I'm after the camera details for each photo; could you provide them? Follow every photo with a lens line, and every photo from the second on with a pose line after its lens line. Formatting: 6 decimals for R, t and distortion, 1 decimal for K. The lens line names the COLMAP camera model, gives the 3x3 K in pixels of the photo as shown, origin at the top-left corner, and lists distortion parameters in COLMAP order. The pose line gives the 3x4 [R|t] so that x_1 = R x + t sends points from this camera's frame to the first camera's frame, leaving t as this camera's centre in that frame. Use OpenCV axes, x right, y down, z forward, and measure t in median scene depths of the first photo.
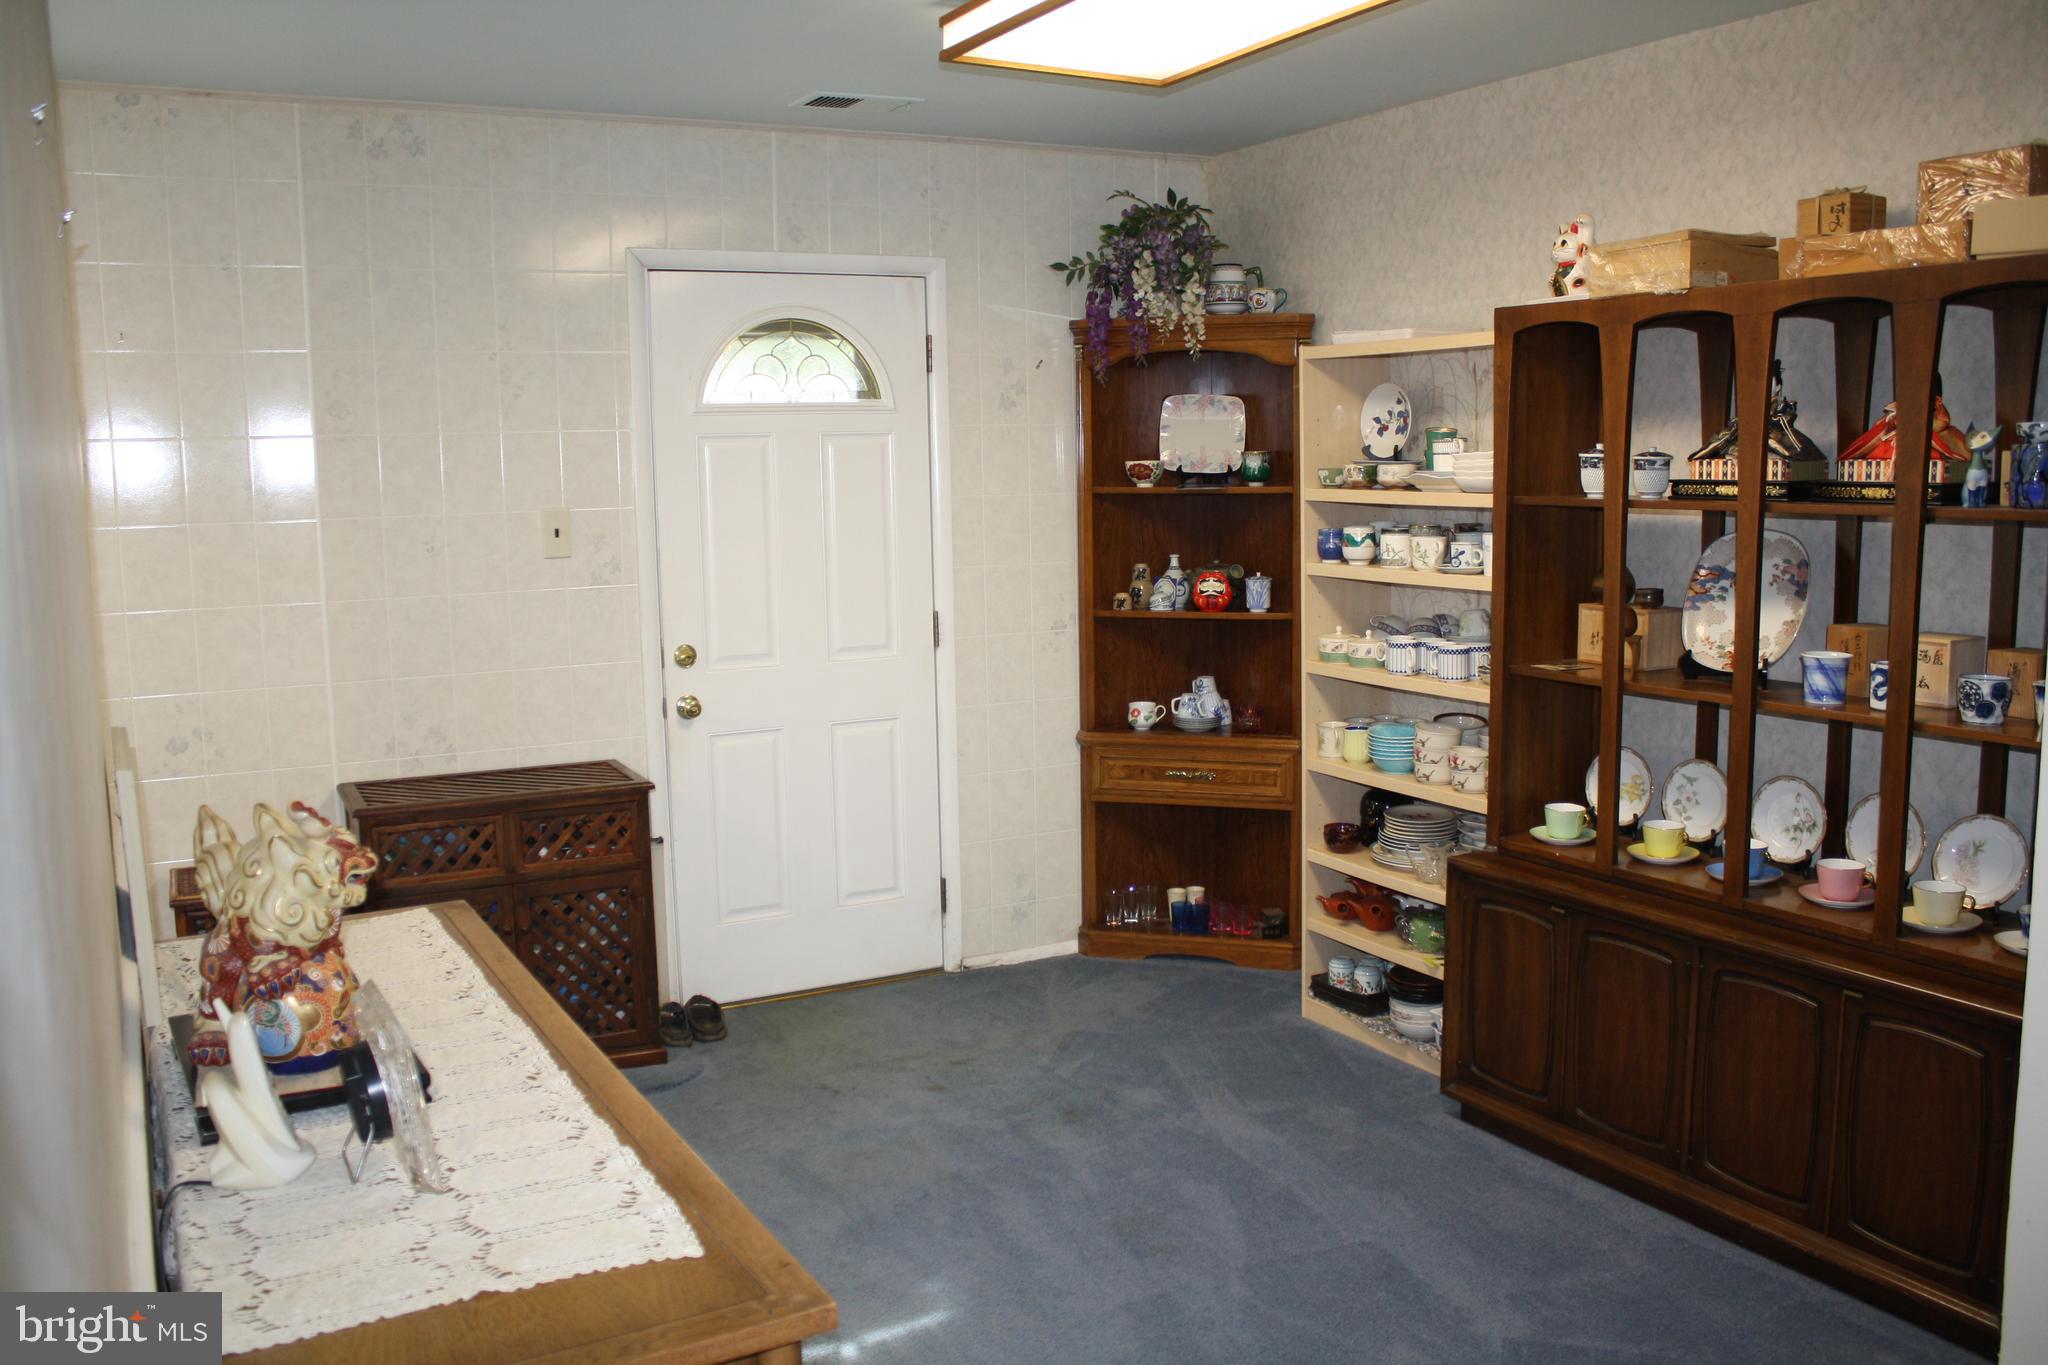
lens RADIAL K [[1723.2, 0, 1026.7], [0, 1723.2, 681.4], [0, 0, 1]] dist [-0.067310, -0.001440]
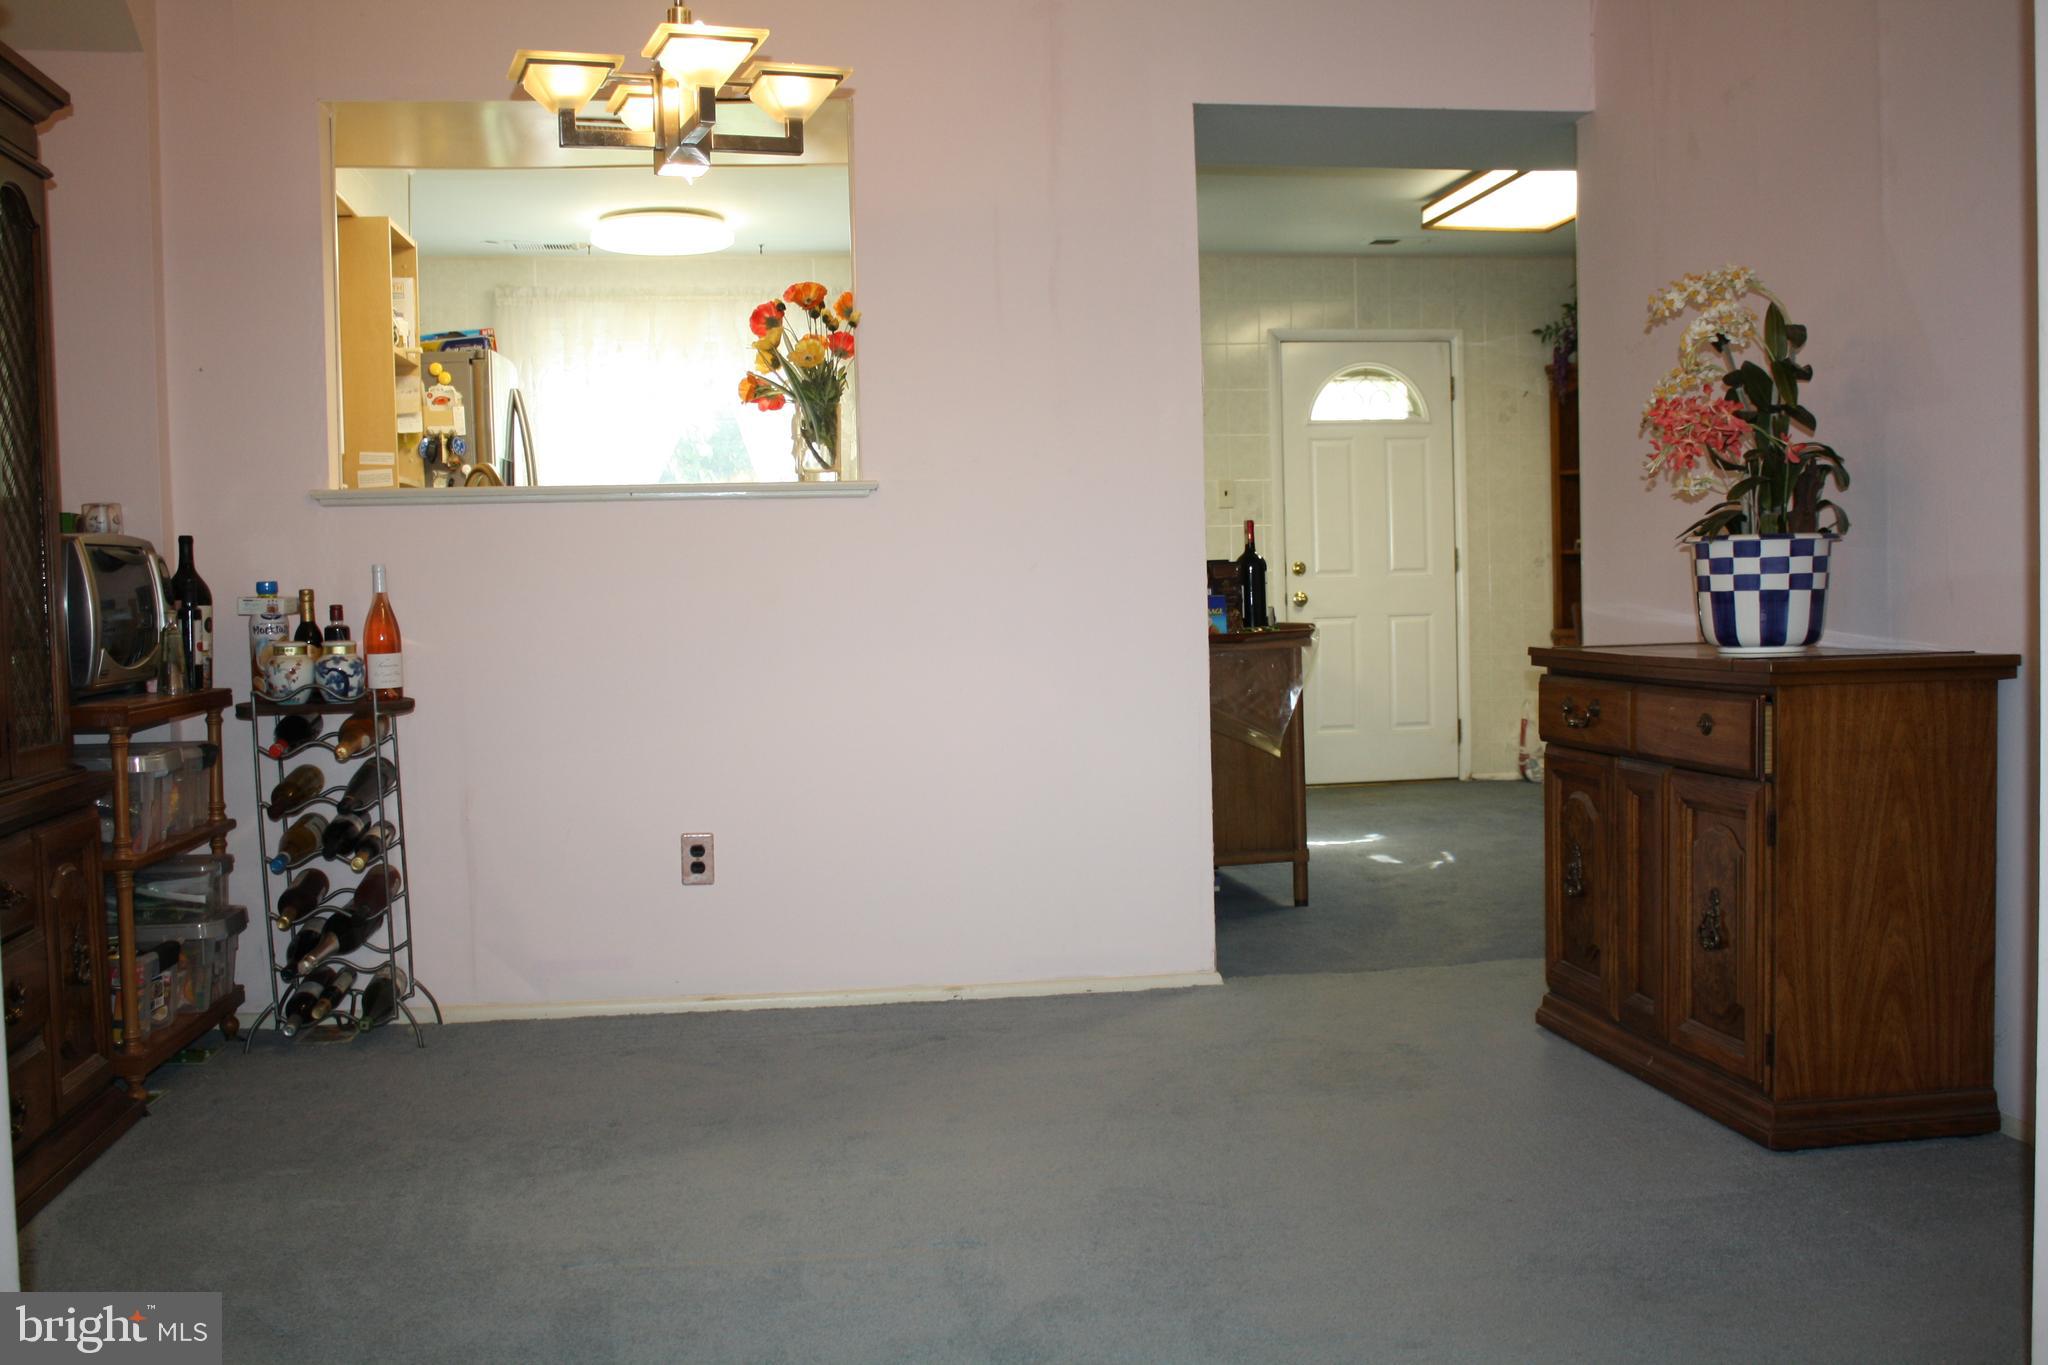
lens RADIAL K [[1979.4, 0, 1024.3], [0, 1979.4, 685.8], [0, 0, 1]] dist [-0.138983, 0.000000]
pose [[0.941371, 0.005699, -0.337326, 0.185015], [-0.032386, 0.996766, -0.073539, 0.232560], [0.335816, 0.080152, 0.938511, -0.824861]]
